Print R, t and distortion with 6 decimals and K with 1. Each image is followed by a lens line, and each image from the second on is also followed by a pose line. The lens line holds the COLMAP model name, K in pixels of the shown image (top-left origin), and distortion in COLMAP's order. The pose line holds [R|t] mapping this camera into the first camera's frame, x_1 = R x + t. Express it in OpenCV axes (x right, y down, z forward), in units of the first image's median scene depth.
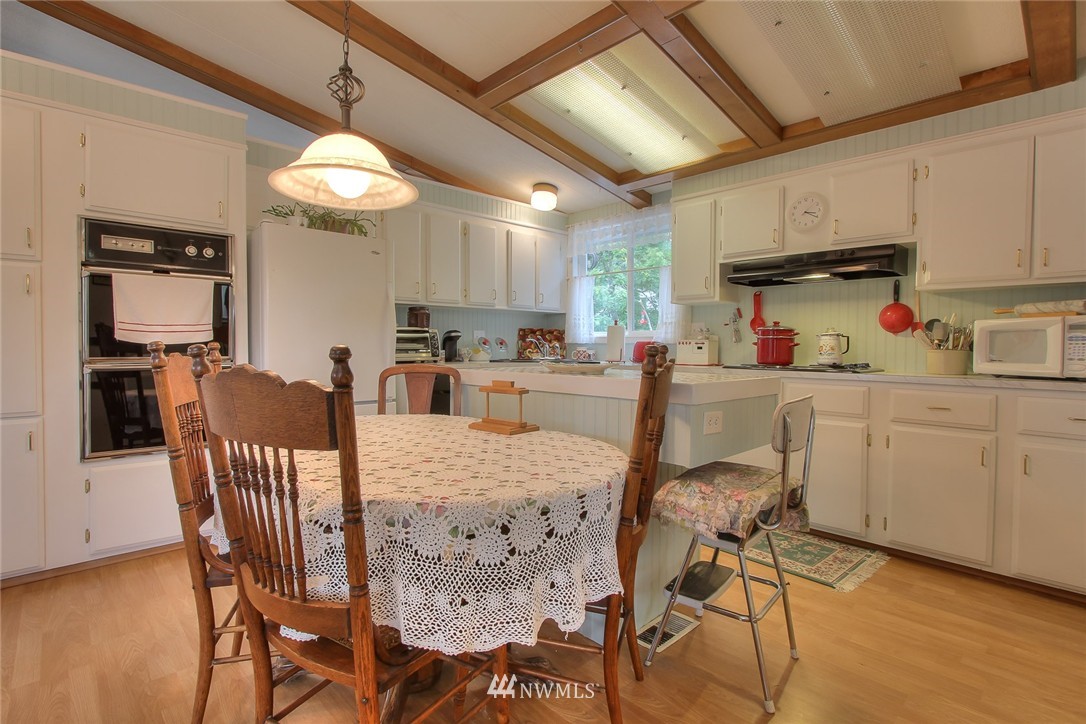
lens RADIAL K [[519.5, 0, 542.5], [0, 519.5, 361.1], [0, 0, 1]] dist [-0.017713, 0.000485]
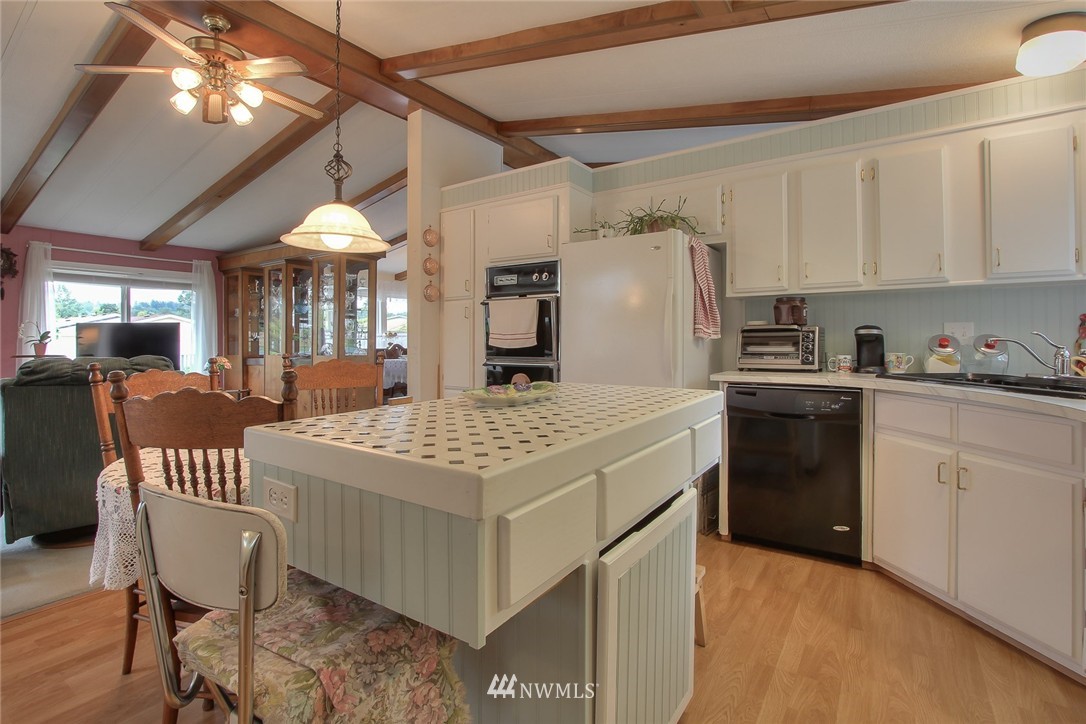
lens RADIAL K [[519.5, 0, 540.8], [0, 519.5, 342.3], [0, 0, 1]] dist [-0.017713, 0.000485]
pose [[0.207009, -0.004941, -0.978326, 0.463048], [-0.027635, 0.999559, -0.010896, -0.023227], [0.977949, 0.029292, 0.206781, 0.539473]]
